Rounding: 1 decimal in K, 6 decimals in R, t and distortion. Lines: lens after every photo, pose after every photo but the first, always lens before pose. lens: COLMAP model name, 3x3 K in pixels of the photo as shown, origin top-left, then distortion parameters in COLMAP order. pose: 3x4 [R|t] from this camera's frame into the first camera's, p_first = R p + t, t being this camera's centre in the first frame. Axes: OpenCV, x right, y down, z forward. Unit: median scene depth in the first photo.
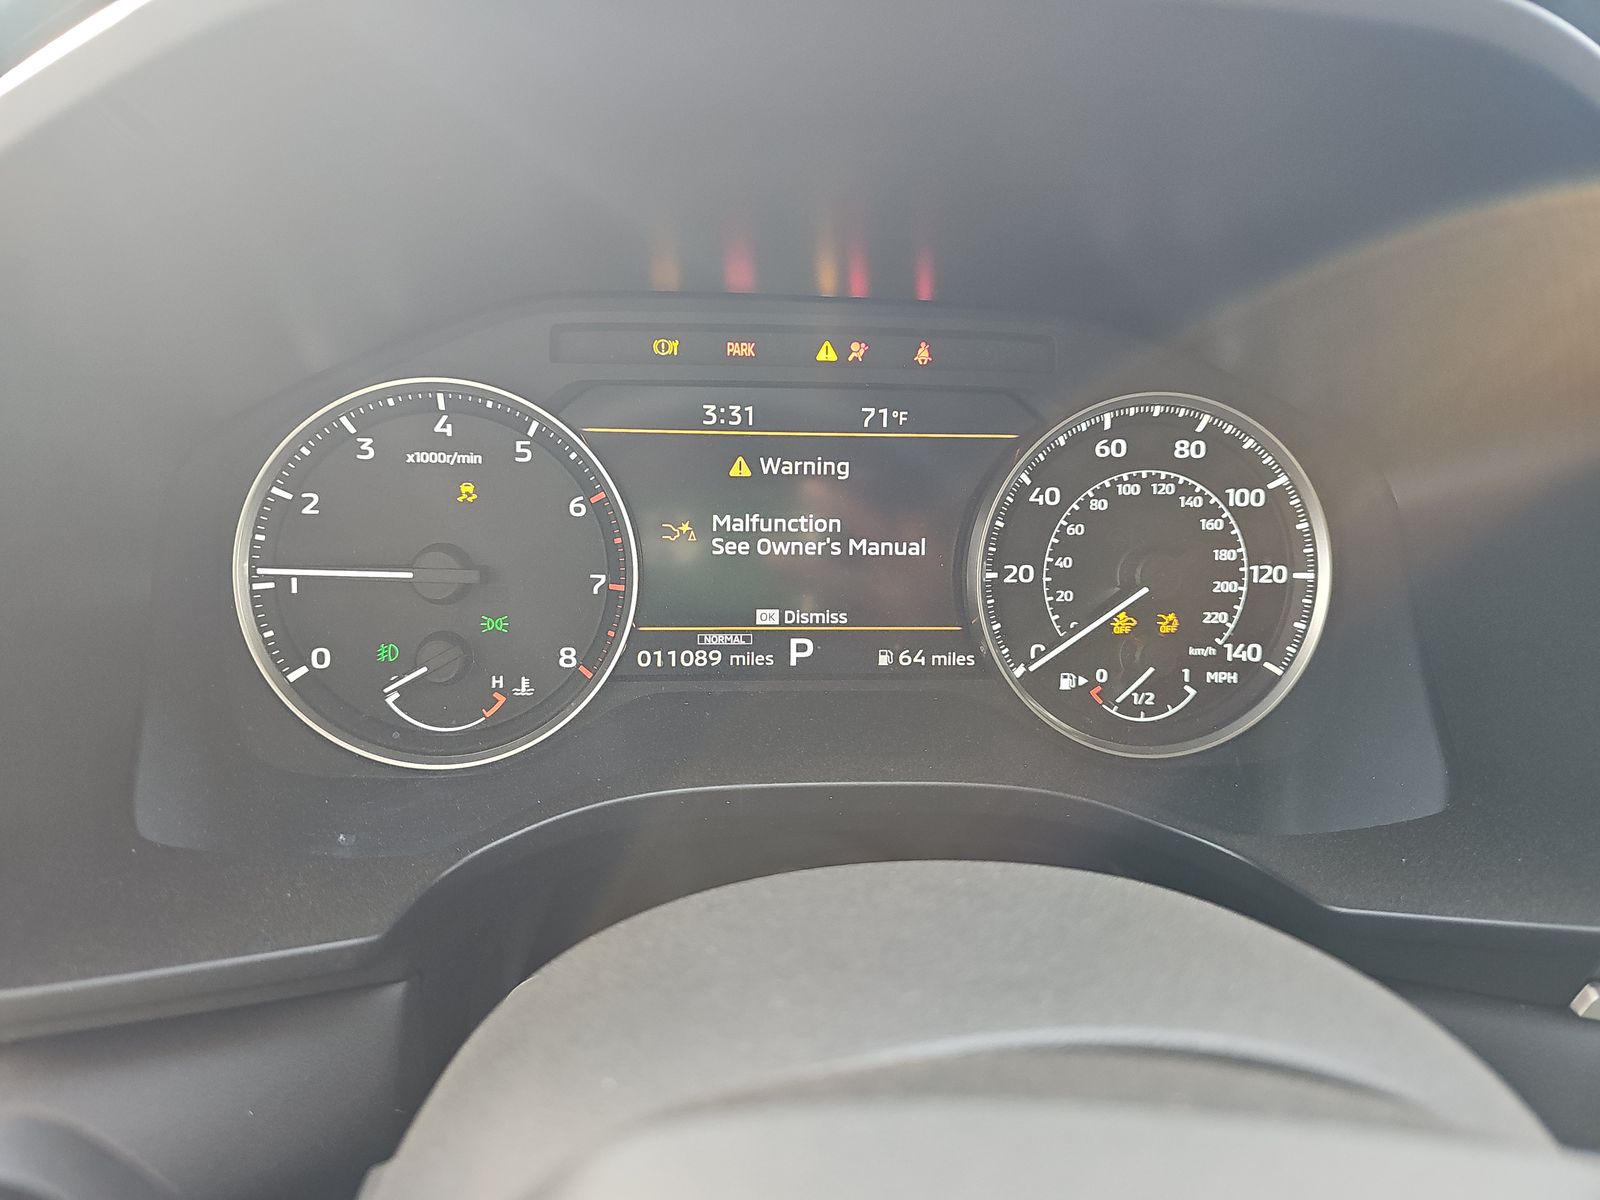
lens RADIAL K [[1059.2, 0, 801.5], [0, 1059.2, 596.2], [0, 0, 1]] dist [-0.001119, -0.000949]
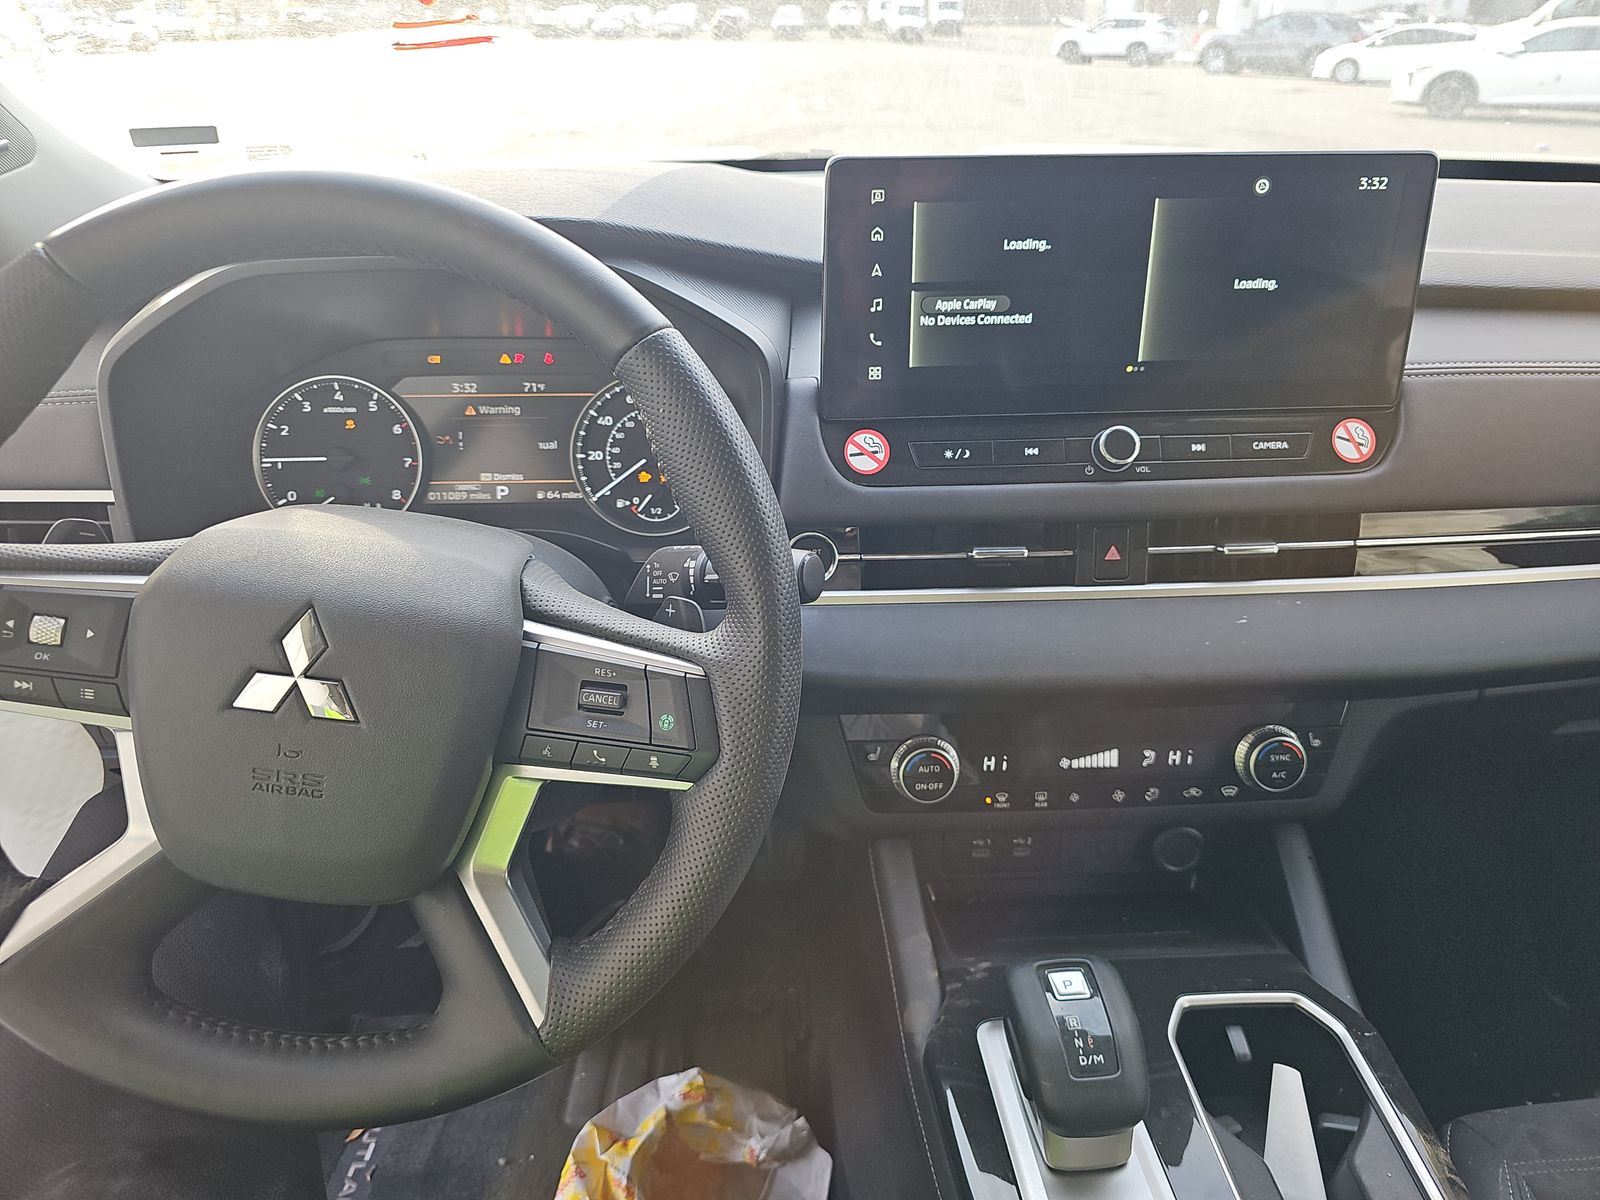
lens RADIAL K [[1059.2, 0, 799.2], [0, 1059.2, 598.1], [0, 0, 1]] dist [-0.001119, -0.000949]
pose [[0.999362, -0.016422, -0.031704, 0.714659], [0.018305, 0.998027, 0.060060, 0.156468], [0.030655, -0.060602, 0.997691, -1.276245]]
